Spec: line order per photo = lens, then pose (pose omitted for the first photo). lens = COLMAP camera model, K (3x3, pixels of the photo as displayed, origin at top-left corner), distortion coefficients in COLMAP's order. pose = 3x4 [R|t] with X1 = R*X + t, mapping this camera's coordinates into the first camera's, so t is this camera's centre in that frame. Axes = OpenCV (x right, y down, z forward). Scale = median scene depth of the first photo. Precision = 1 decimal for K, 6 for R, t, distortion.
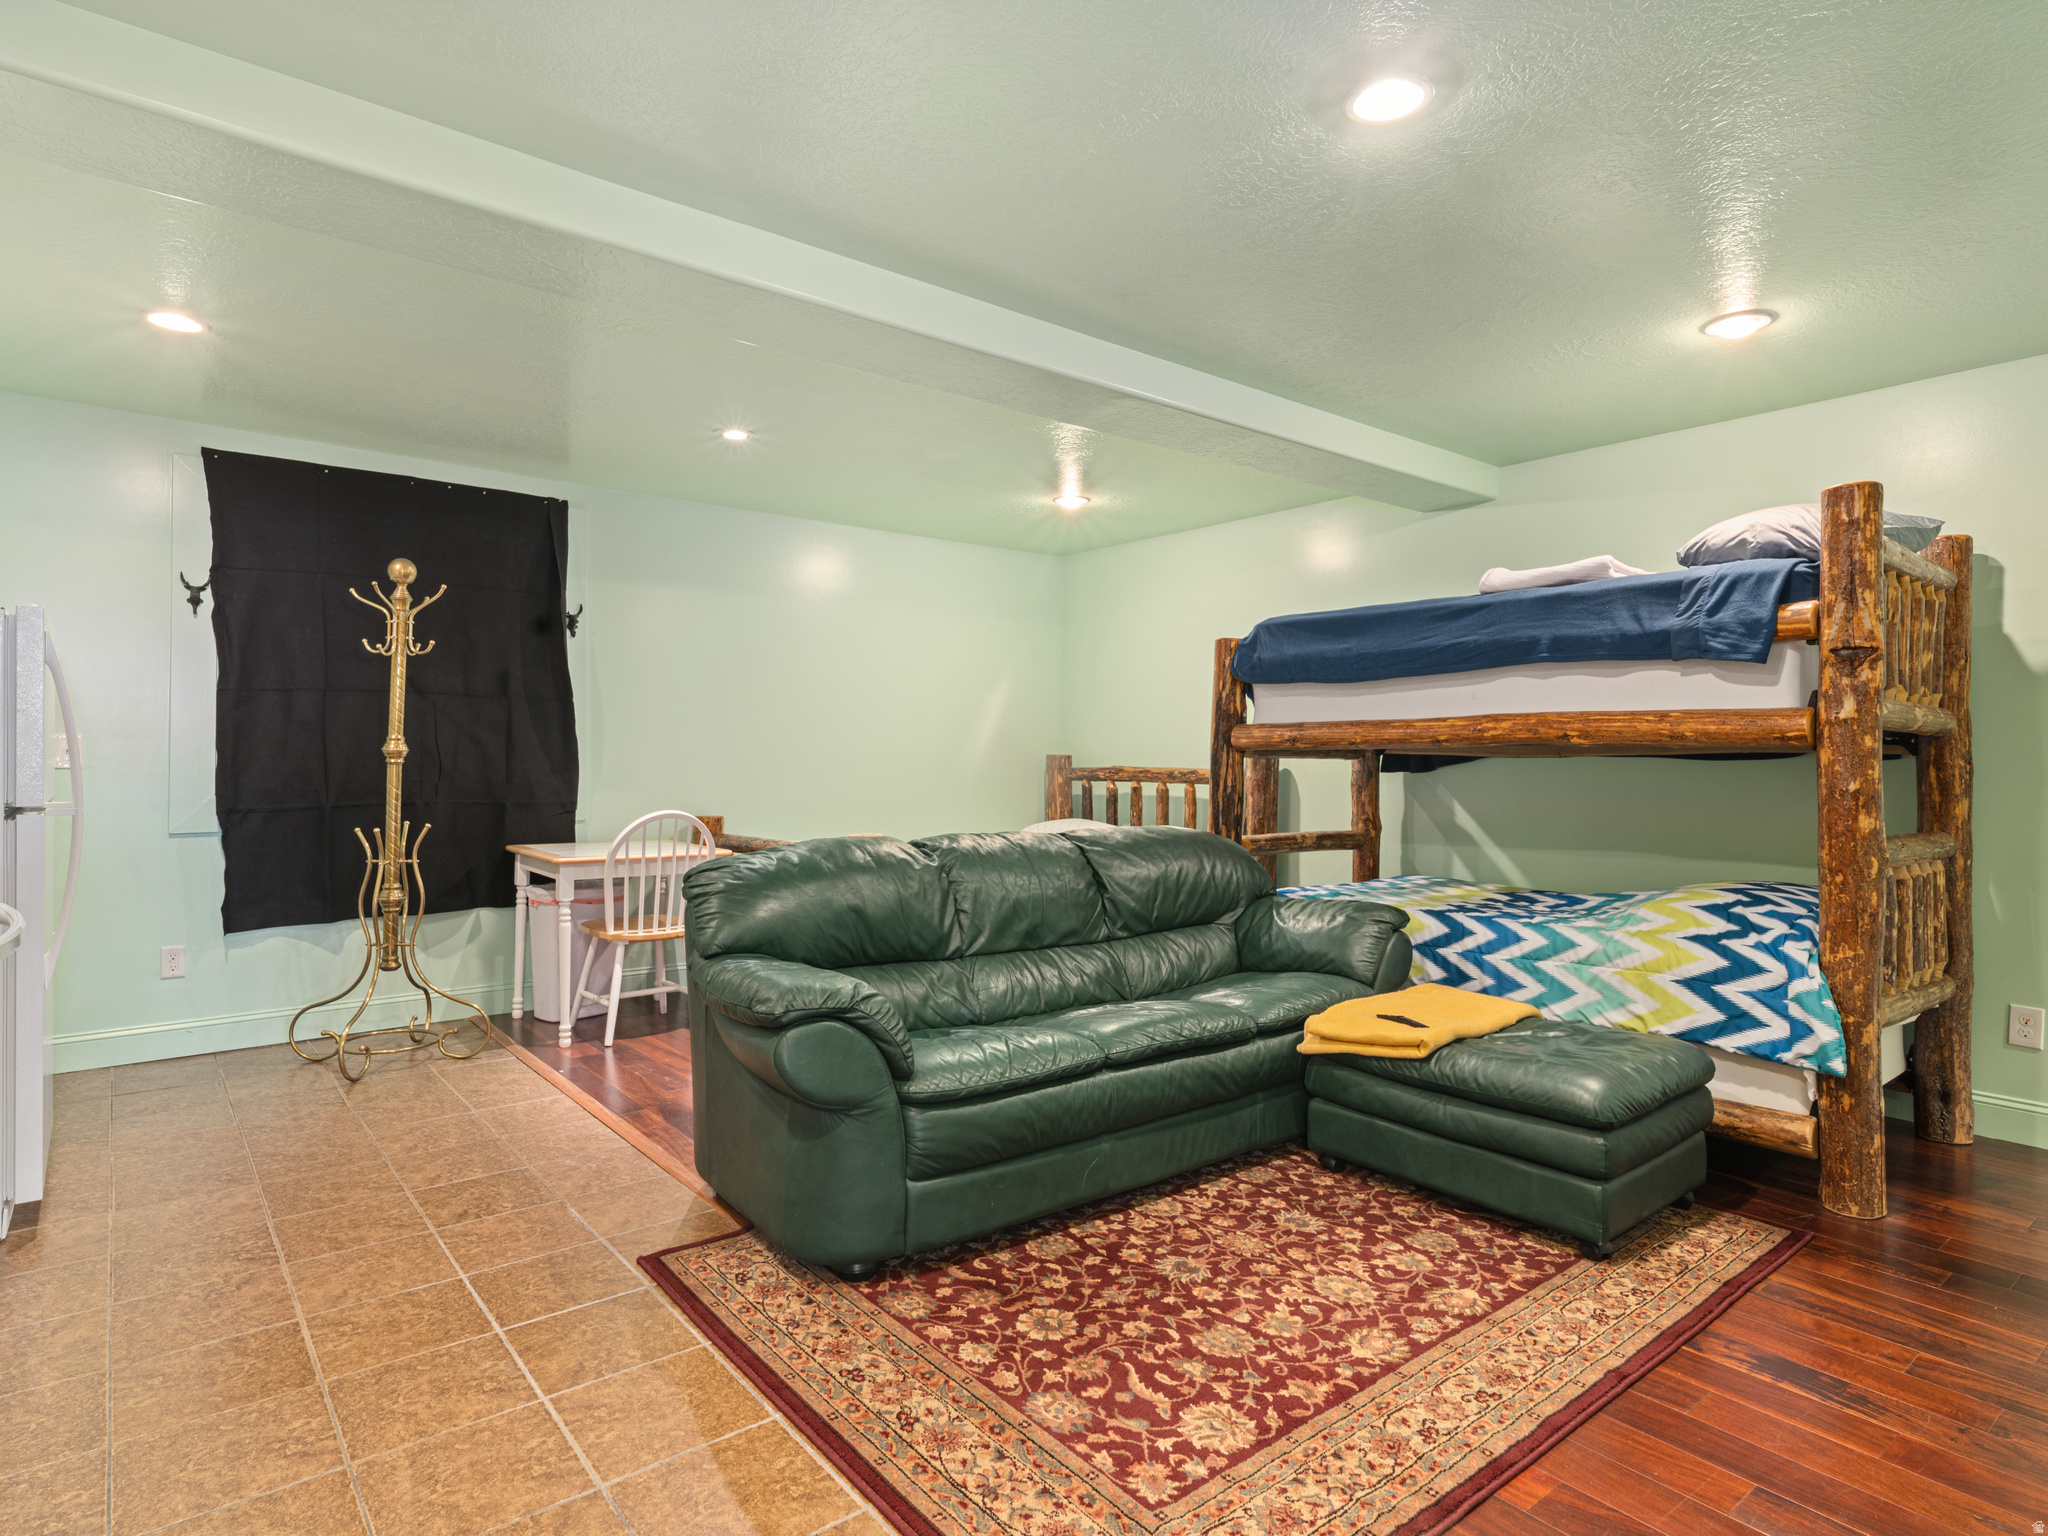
lens RADIAL K [[1126.3, 0, 1065.8], [0, 1126.3, 747.6], [0, 0, 1]] dist [0.004843, -0.001312]
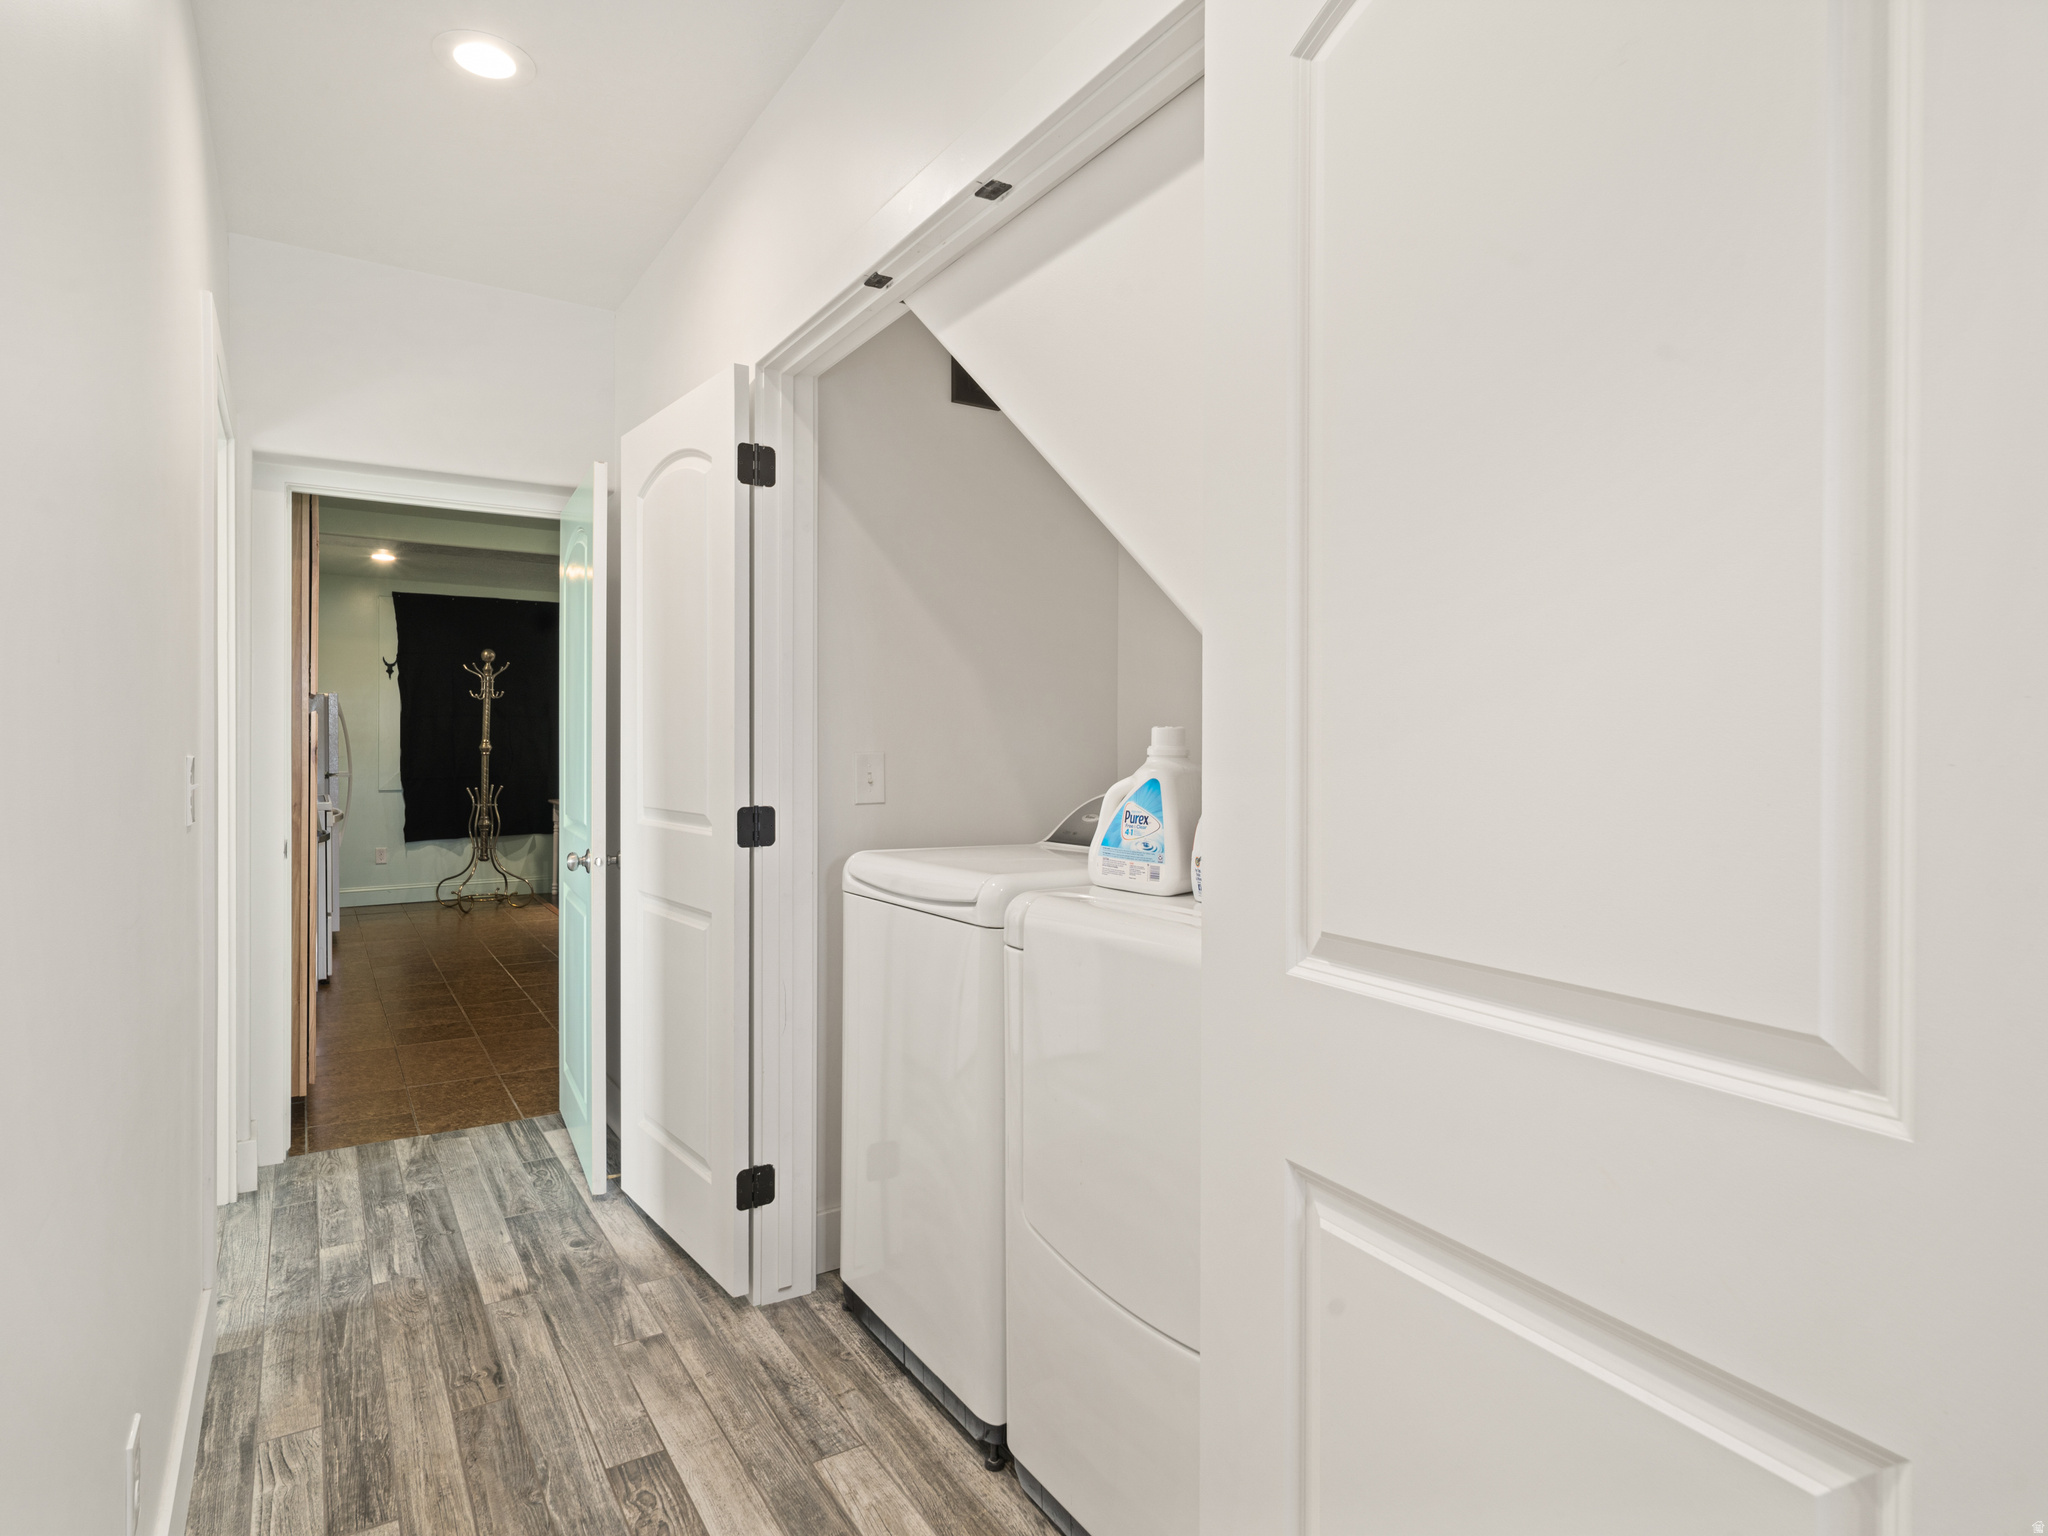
lens RADIAL K [[1126.3, 0, 1040.3], [0, 1126.3, 752.8], [0, 0, 1]] dist [0.004843, -0.001312]
pose [[0.992857, 0.004090, -0.119238, 0.562228], [-0.001931, 0.999832, 0.018220, -0.025082], [0.119292, -0.017859, 0.992699, -0.781044]]
